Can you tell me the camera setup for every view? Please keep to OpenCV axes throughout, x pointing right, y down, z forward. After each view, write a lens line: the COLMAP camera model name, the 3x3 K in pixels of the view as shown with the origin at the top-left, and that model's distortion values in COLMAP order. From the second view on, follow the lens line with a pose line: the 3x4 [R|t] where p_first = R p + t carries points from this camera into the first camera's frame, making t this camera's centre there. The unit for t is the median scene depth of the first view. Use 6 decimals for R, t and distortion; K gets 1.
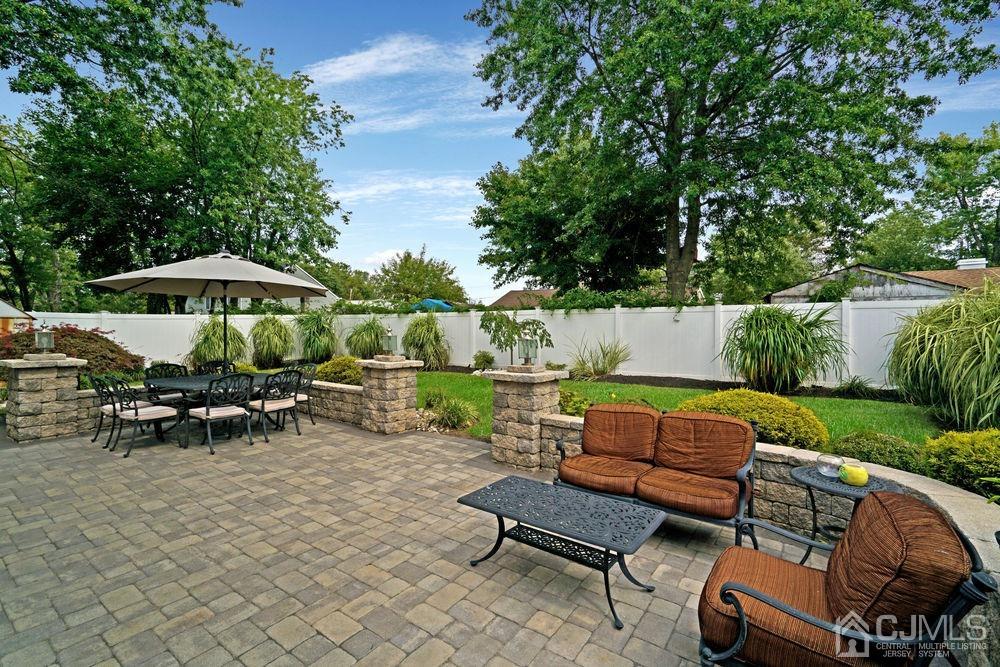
lens RADIAL K [[456.6, 0, 500.1], [0, 456.6, 336.6], [0, 0, 1]] dist [-0.000328, 0.000384]
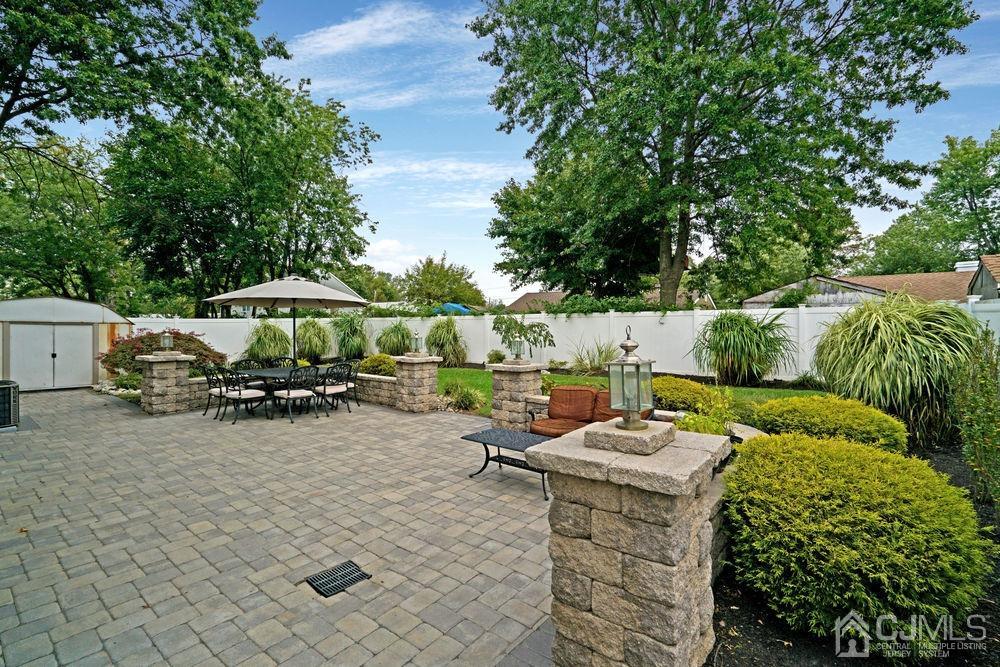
lens RADIAL K [[456.6, 0, 500.1], [0, 456.6, 336.6], [0, 0, 1]] dist [-0.000328, 0.000384]
pose [[0.998933, -0.001394, -0.046169, 0.027303], [0.001434, 0.999999, 0.000837, -0.002861], [0.046168, -0.000902, 0.998933, -0.142615]]
